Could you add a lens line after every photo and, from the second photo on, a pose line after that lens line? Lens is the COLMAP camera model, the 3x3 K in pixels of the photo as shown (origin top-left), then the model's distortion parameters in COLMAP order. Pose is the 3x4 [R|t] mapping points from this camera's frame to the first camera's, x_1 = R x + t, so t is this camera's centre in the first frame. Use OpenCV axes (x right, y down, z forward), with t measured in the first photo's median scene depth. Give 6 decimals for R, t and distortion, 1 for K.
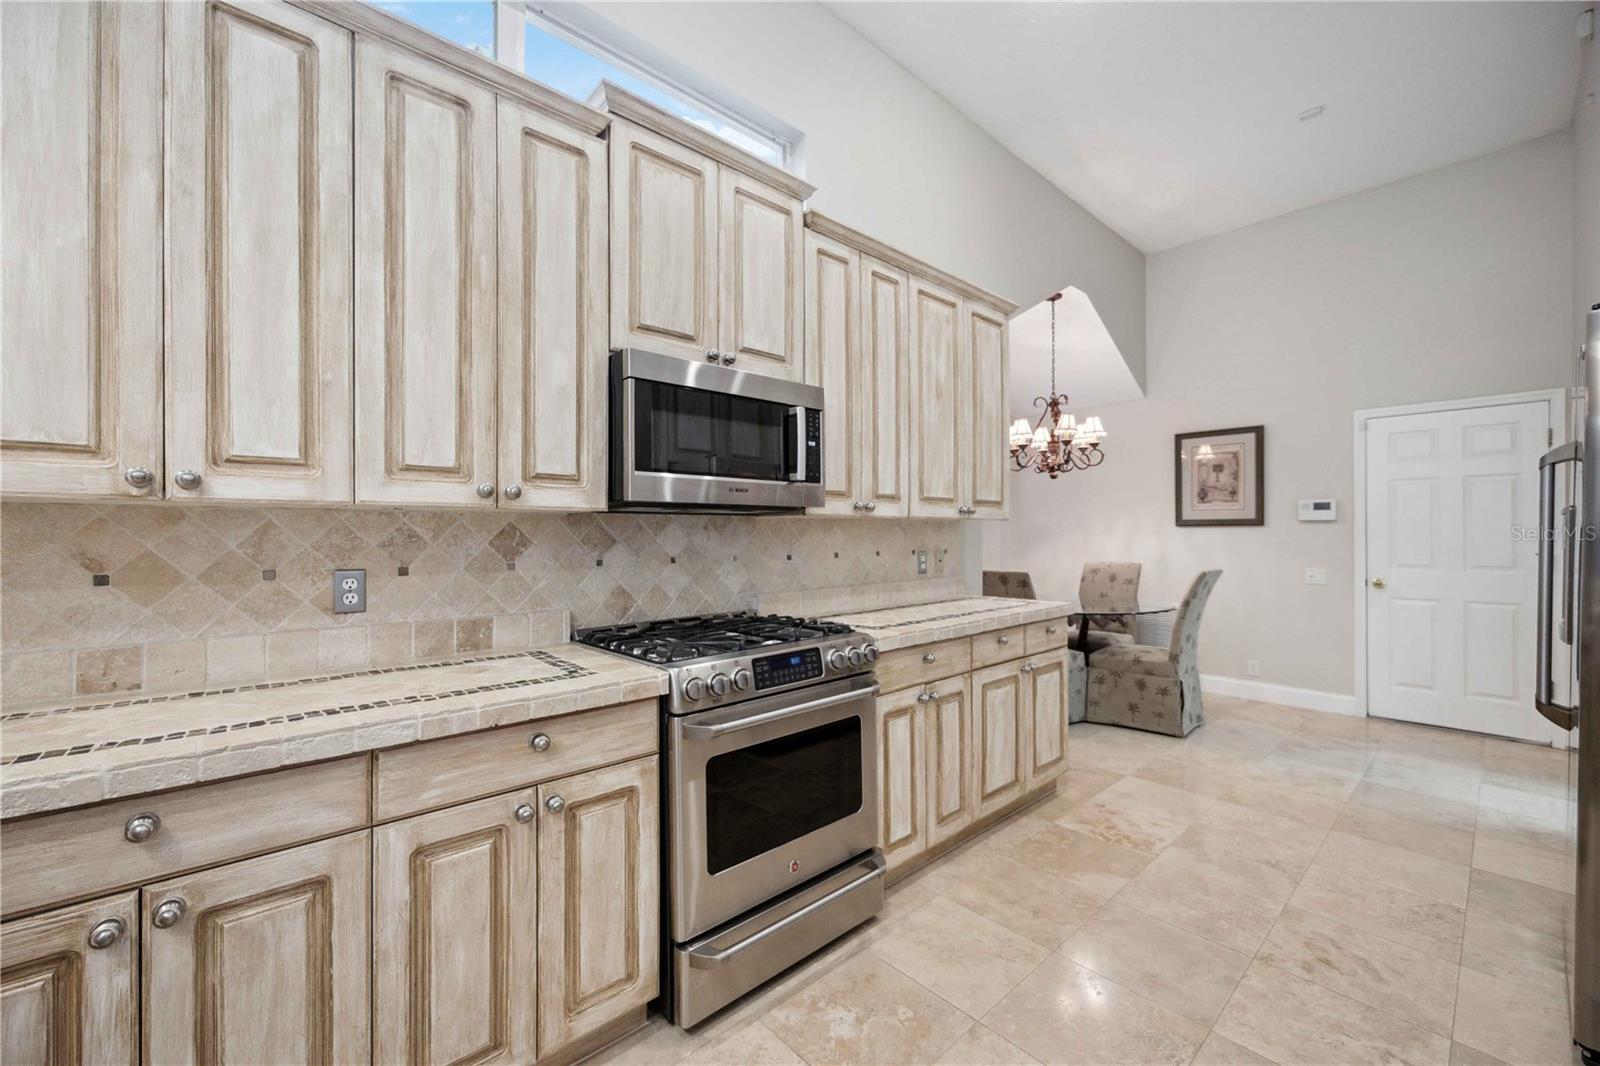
lens RADIAL K [[646.5, 0, 805.3], [0, 646.5, 534.4], [0, 0, 1]] dist [-0.002384, -0.000691]
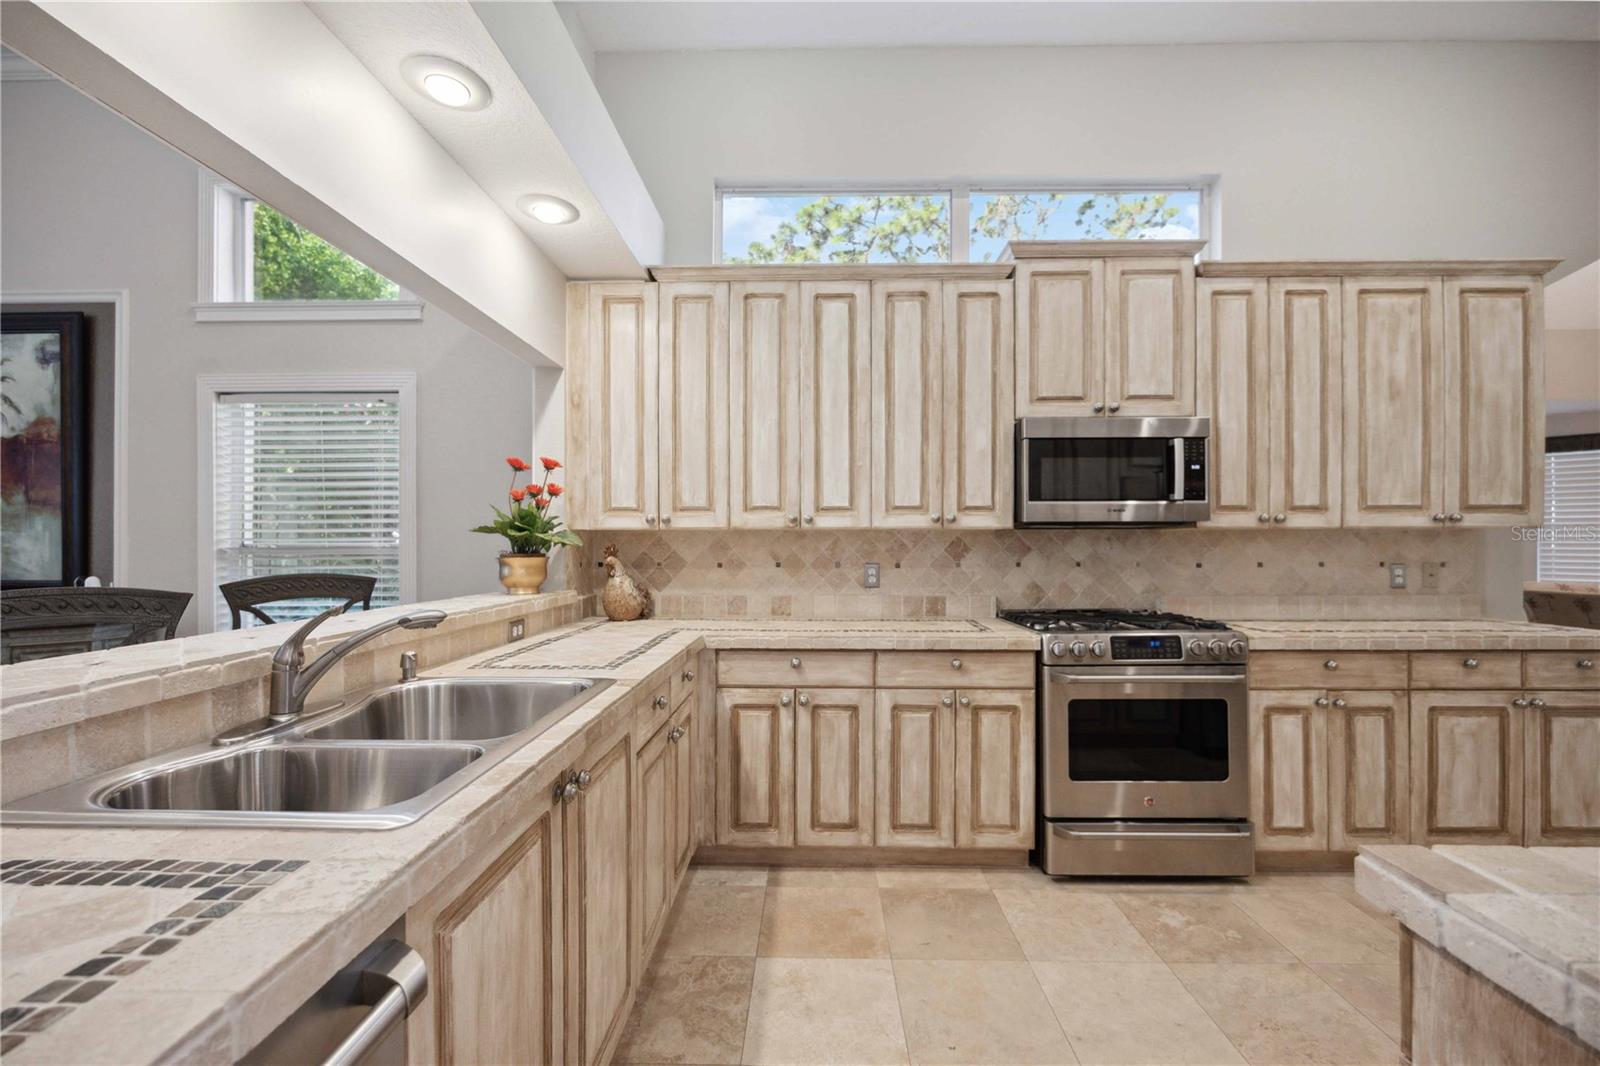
lens RADIAL K [[663.6, 0, 797.6], [0, 663.6, 543.6], [0, 0, 1]] dist [-0.000894, 0.000005]
pose [[0.724278, 0.001003, -0.689508, 0.392114], [-0.001627, 0.999999, -0.000254, -0.000496], [0.689507, 0.001306, 0.724278, -0.452144]]
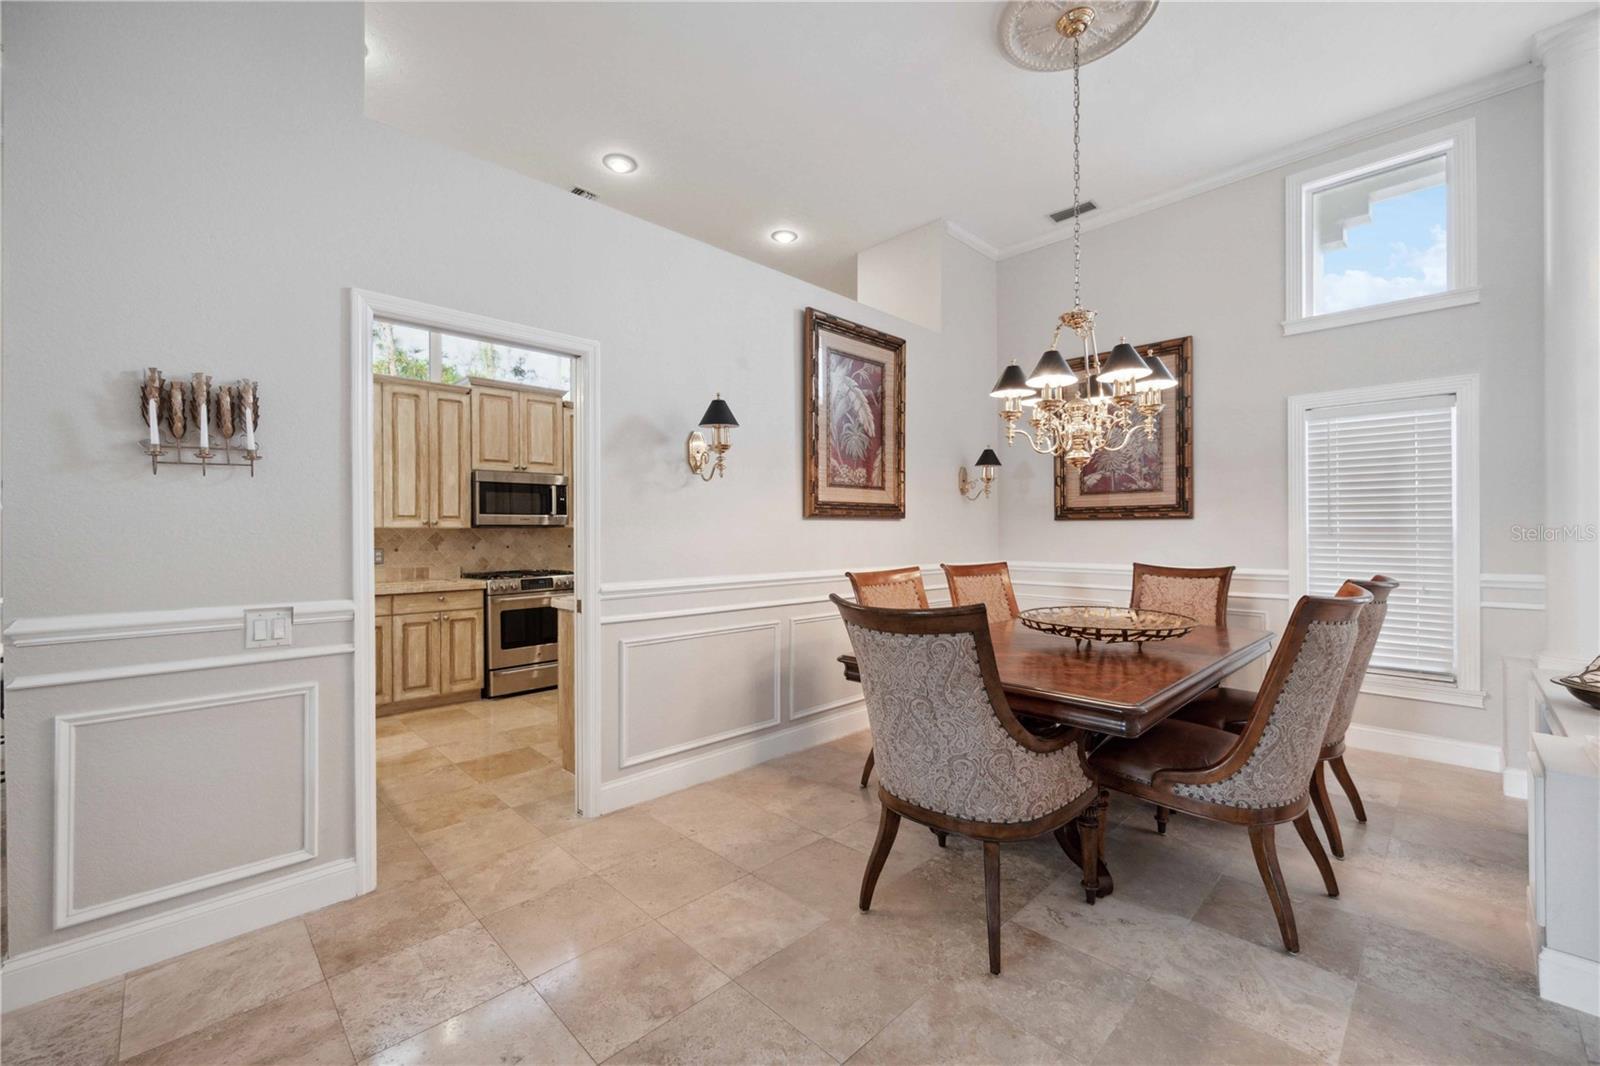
lens RADIAL K [[646.5, 0, 797.9], [0, 646.5, 533.5], [0, 0, 1]] dist [-0.002384, -0.000691]
pose [[0.999314, -0.007166, 0.036339, 1.017726], [0.007274, 0.999970, -0.002825, 0.005095], [-0.036317, 0.003087, 0.999336, -1.863602]]
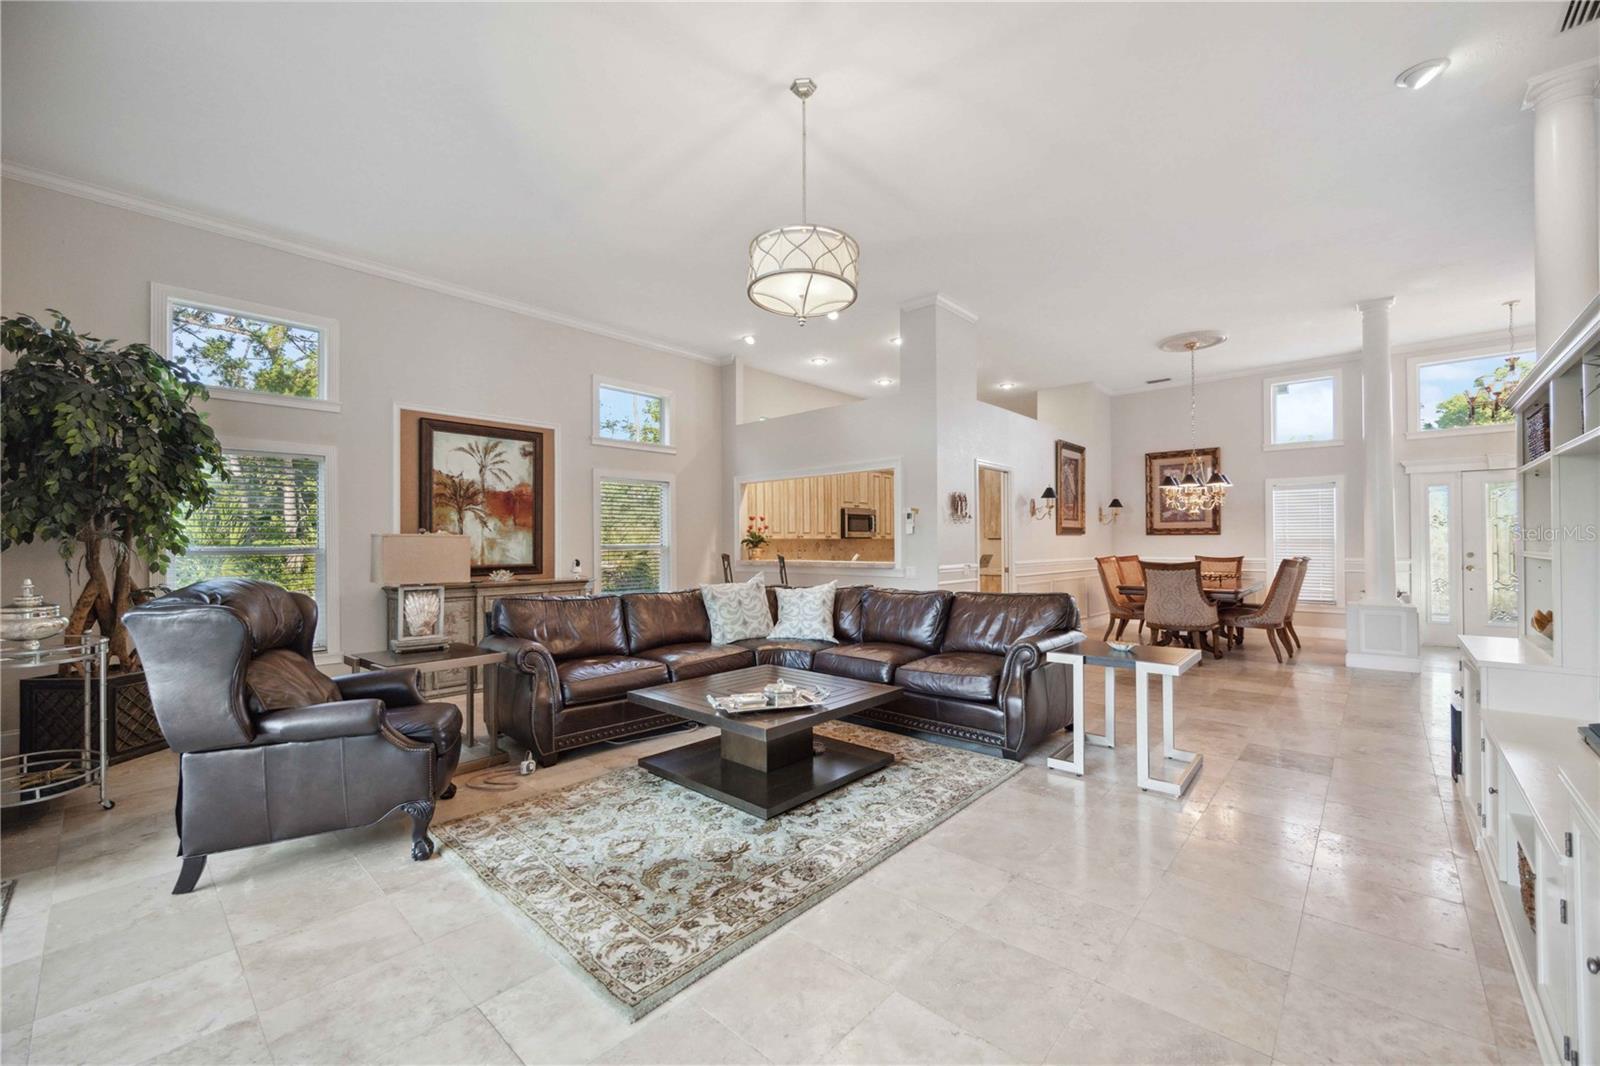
lens RADIAL K [[646.5, 0, 797.8], [0, 646.5, 536.2], [0, 0, 1]] dist [-0.002384, -0.000691]
pose [[0.995046, -0.006205, 0.099221, -1.185017], [0.007665, 0.999868, -0.014337, 0.012314], [-0.099119, 0.015026, 0.994962, -4.173022]]
